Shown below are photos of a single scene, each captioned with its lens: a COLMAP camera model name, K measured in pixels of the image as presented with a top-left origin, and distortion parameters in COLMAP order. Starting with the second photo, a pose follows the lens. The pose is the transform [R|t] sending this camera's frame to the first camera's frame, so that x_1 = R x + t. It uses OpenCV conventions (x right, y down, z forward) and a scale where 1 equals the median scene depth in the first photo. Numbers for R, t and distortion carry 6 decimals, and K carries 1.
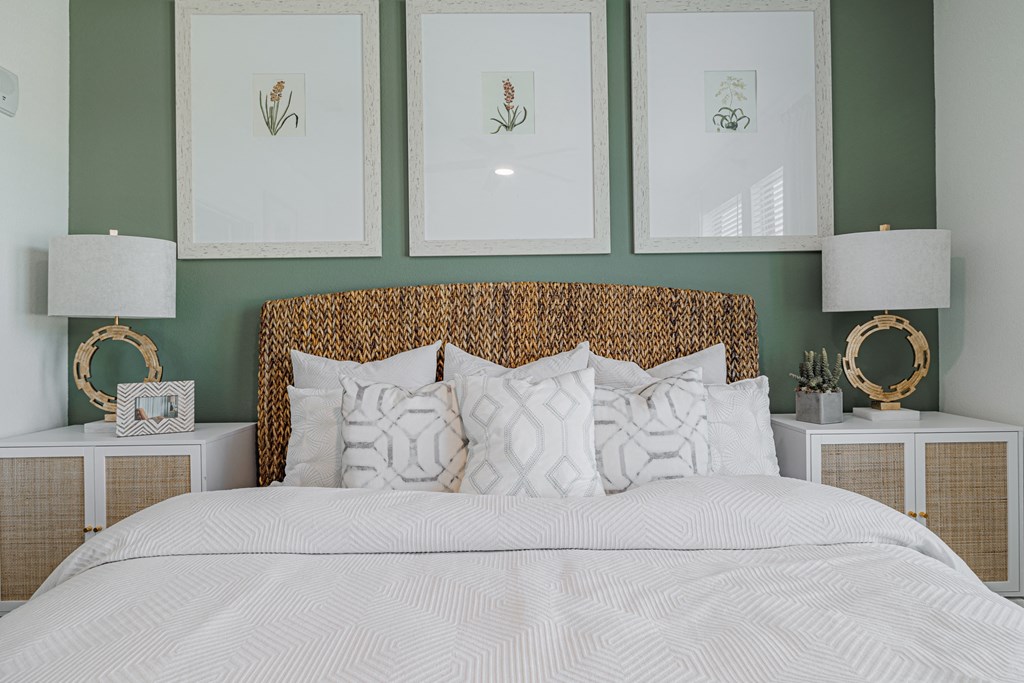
lens RADIAL K [[519.7, 0, 523.8], [0, 519.7, 342.3], [0, 0, 1]] dist [-0.001216, -0.000032]
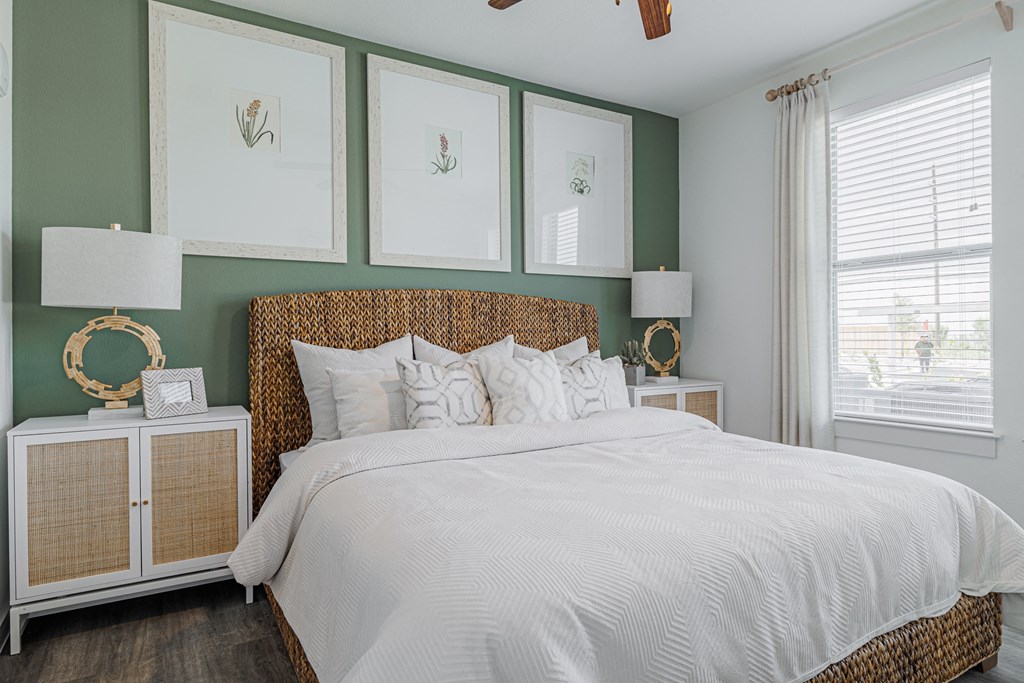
lens RADIAL K [[581.6, 0, 517.0], [0, 581.6, 341.5], [0, 0, 1]] dist [0.001406, 0.000026]
pose [[0.865945, 0.001781, 0.500135, -0.642322], [-0.004430, 0.999982, 0.004110, 0.009929], [-0.500119, -0.005775, 0.865937, -0.388258]]
